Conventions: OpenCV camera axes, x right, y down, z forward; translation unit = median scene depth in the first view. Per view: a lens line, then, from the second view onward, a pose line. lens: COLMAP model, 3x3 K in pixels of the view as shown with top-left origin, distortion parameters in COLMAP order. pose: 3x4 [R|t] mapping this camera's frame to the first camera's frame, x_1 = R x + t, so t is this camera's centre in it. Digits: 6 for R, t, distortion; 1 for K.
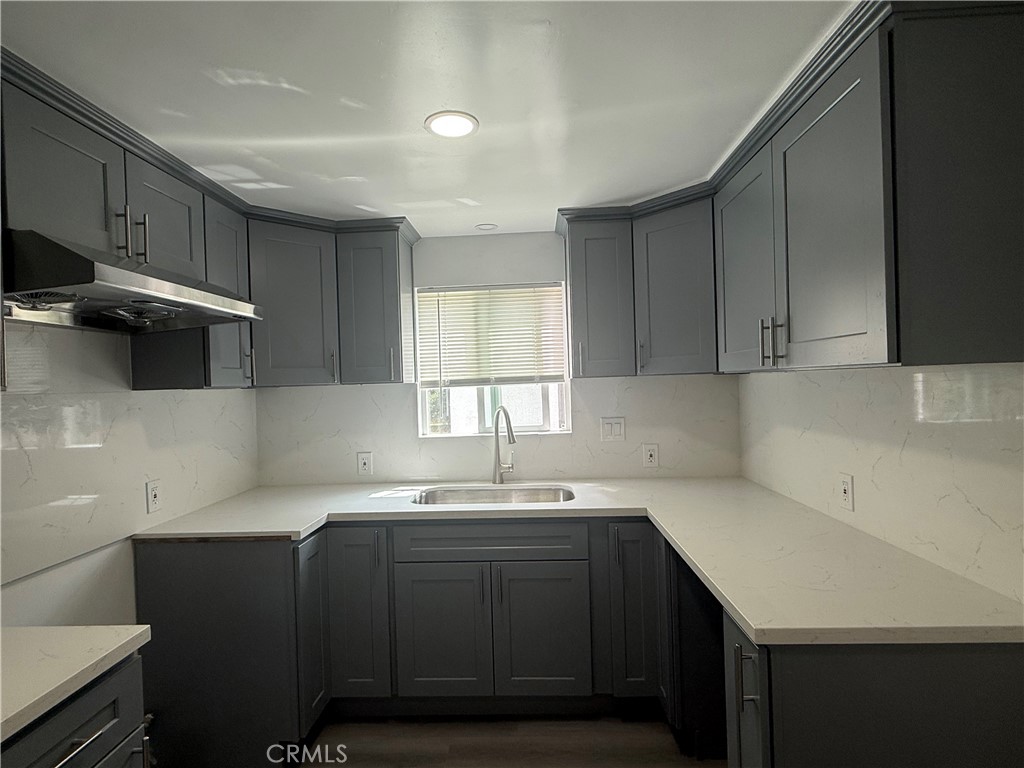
lens RADIAL K [[524.1, 0, 509.3], [0, 524.1, 384.2], [0, 0, 1]] dist [-0.001616, 0.001569]
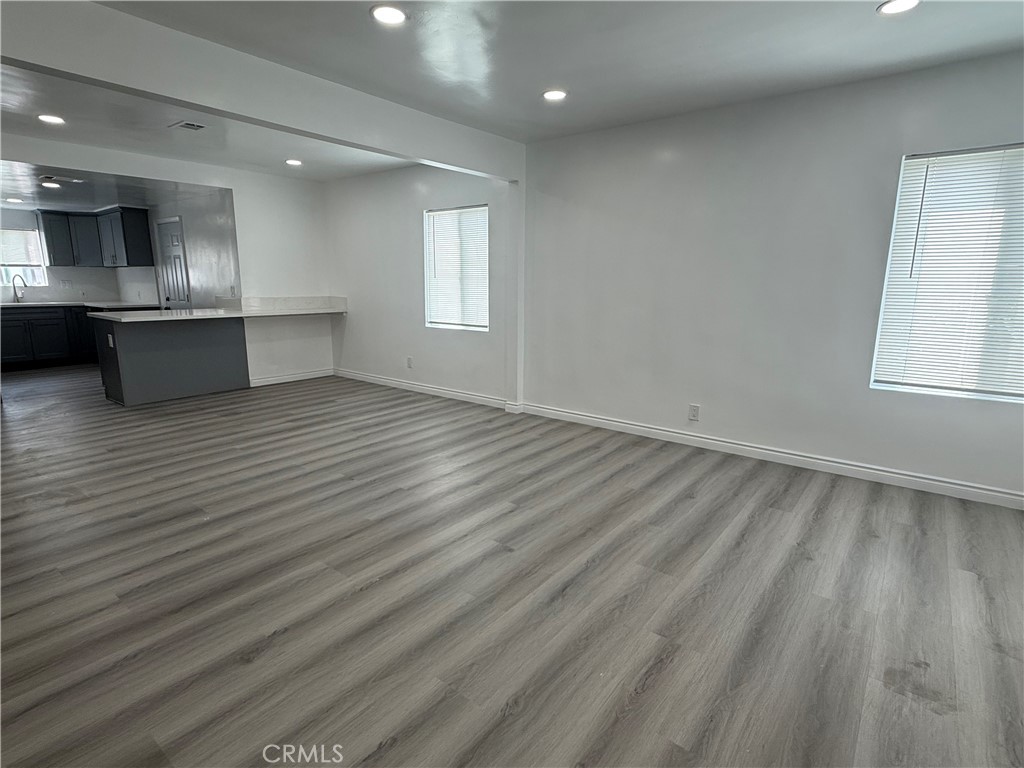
lens RADIAL K [[526.9, 0, 514.2], [0, 526.9, 385.3], [0, 0, 1]] dist [-0.001816, 0.000693]
pose [[0.576521, -0.125138, 0.807443, -0.894175], [-0.021155, 0.985585, 0.167852, 0.104156], [-0.816808, -0.113851, 0.565563, -3.076320]]
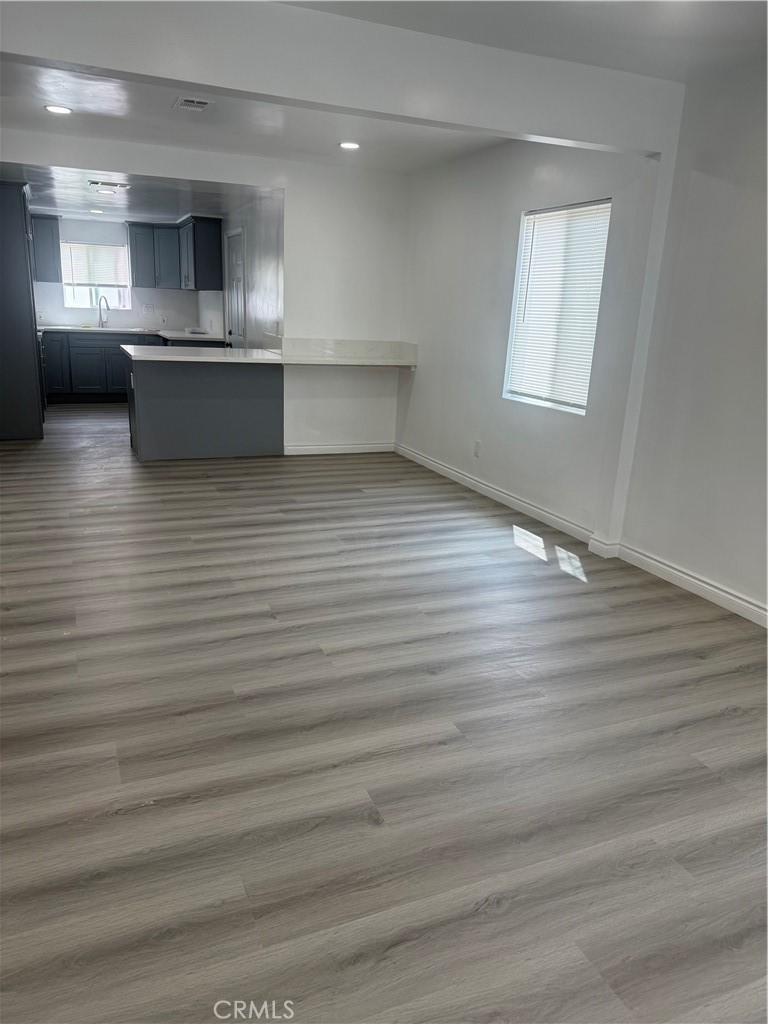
lens RADIAL K [[714.3, 0, 382.6], [0, 714.3, 513.0], [0, 0, 1]] dist [0.114864, -0.170754]
pose [[0.895872, -0.054235, 0.440989, -0.441161], [-0.069078, 0.963452, 0.258821, 0.053520], [-0.438909, -0.262334, 0.859383, -3.133094]]
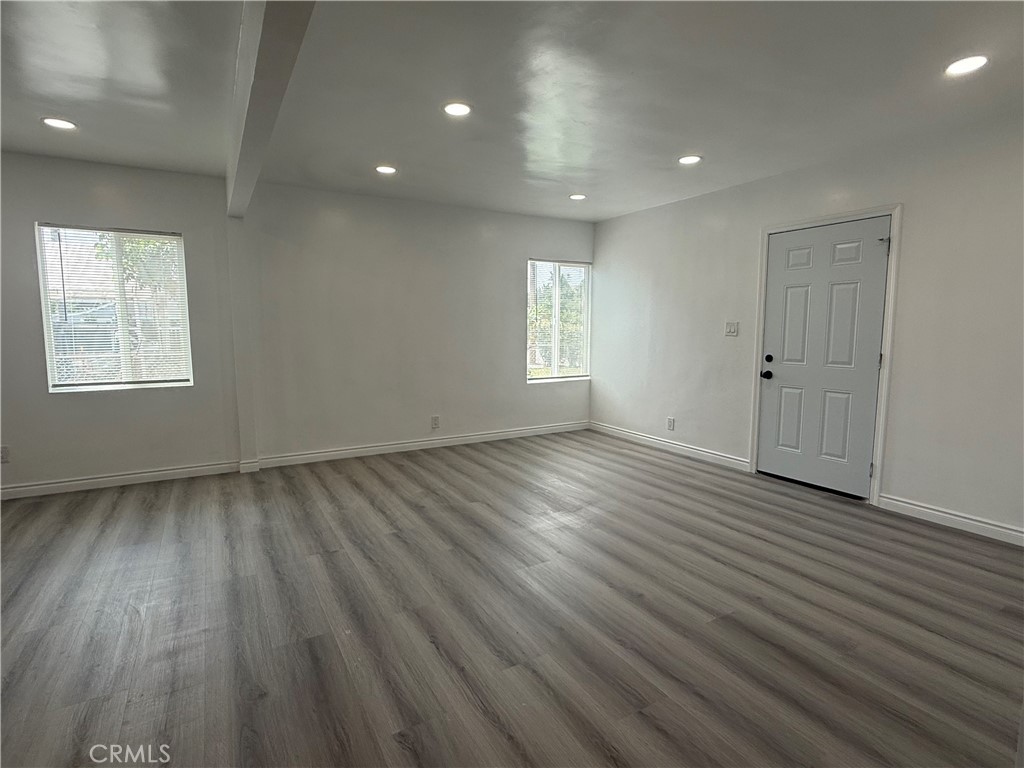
lens RADIAL K [[526.9, 0, 514.2], [0, 526.9, 385.3], [0, 0, 1]] dist [-0.001816, 0.000693]
pose [[-0.539964, -0.064499, 0.839213, -1.253231], [0.019568, 0.995828, 0.089127, 0.113802], [-0.841461, 0.064547, -0.536449, -1.698843]]
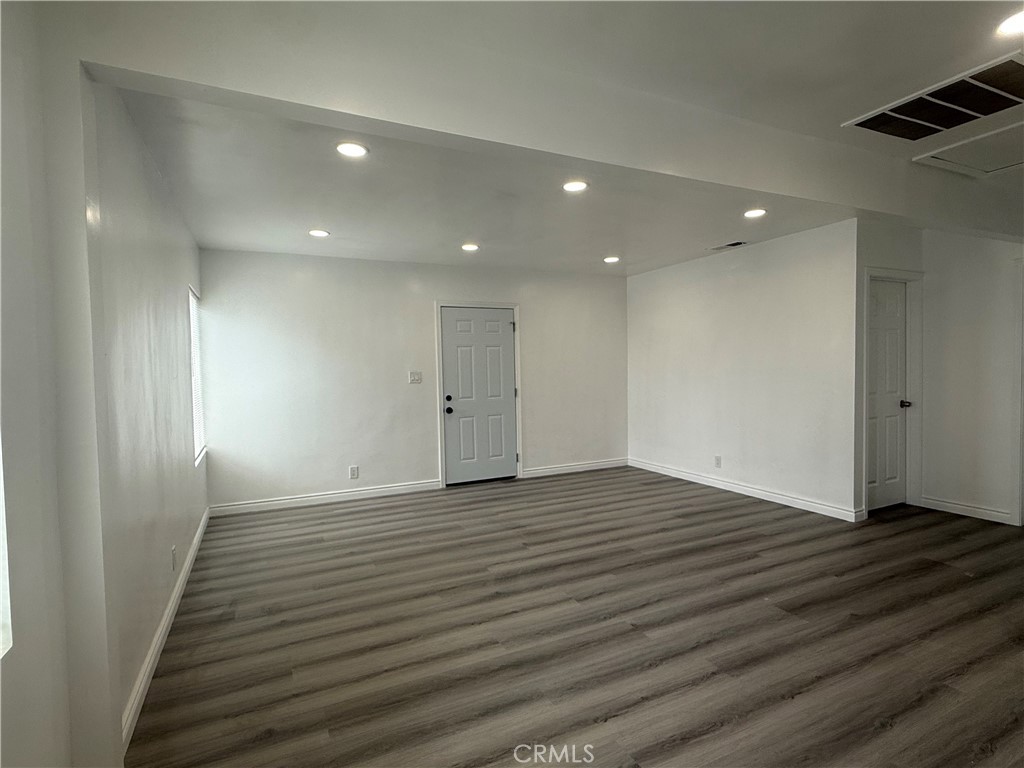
lens RADIAL K [[525.8, 0, 512.6], [0, 525.8, 384.9], [0, 0, 1]] dist [-0.001354, -0.000037]
pose [[-0.877631, 0.065994, -0.474772, 0.646449], [0.046387, 0.997521, 0.052908, 0.026093], [0.477087, 0.024410, -0.878517, -1.153053]]
